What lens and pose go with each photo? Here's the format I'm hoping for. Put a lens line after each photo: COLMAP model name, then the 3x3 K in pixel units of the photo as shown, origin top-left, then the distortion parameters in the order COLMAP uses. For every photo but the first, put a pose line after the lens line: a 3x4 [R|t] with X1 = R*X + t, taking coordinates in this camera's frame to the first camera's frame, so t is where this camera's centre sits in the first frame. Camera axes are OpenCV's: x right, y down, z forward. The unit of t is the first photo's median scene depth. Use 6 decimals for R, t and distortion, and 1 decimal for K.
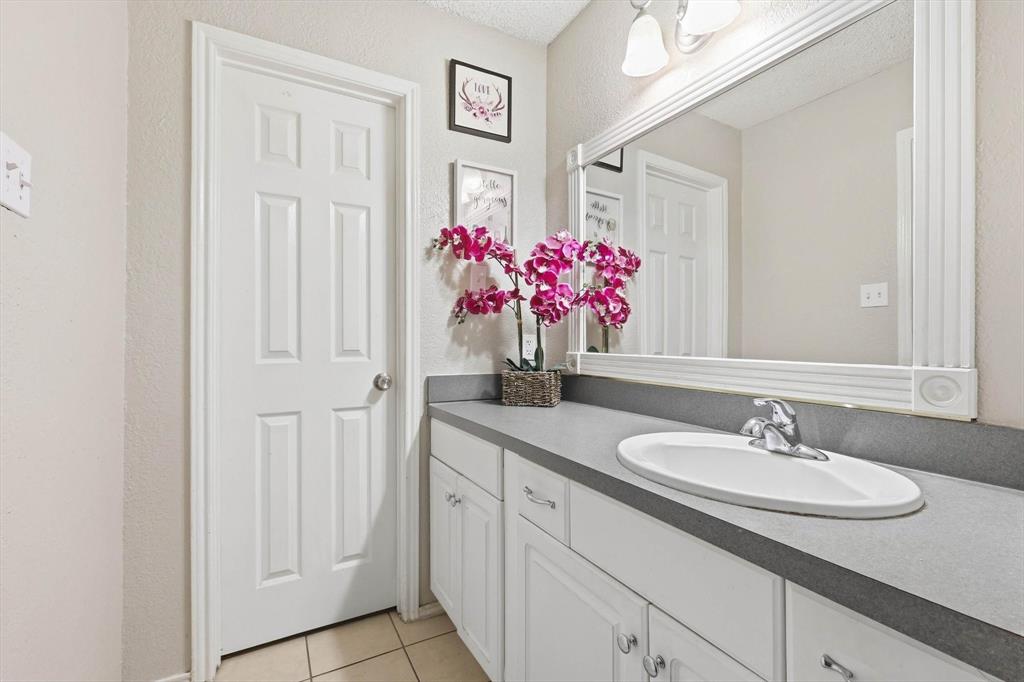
lens RADIAL K [[449.3, 0, 512.3], [0, 449.3, 341.7], [0, 0, 1]] dist [-0.004399, 0.000237]
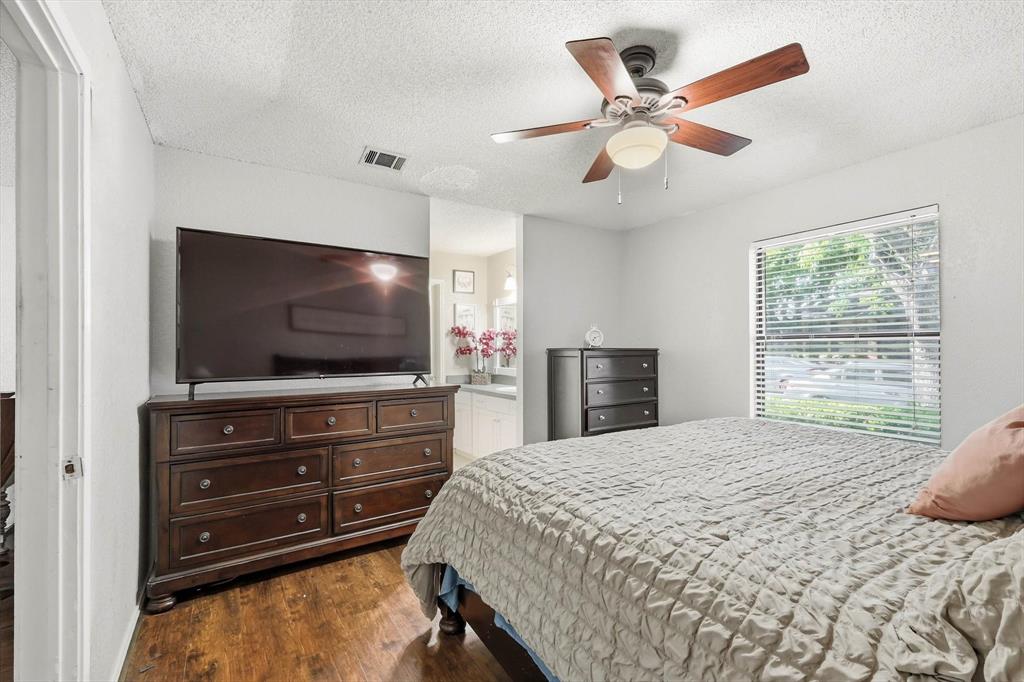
lens RADIAL K [[449.3, 0, 511.2], [0, 449.3, 342.5], [0, 0, 1]] dist [-0.004399, 0.000237]
pose [[0.997938, -0.005487, 0.063950, 0.051665], [0.005002, 0.999958, 0.007738, -0.168357], [-0.063990, -0.007402, 0.997923, -2.055269]]
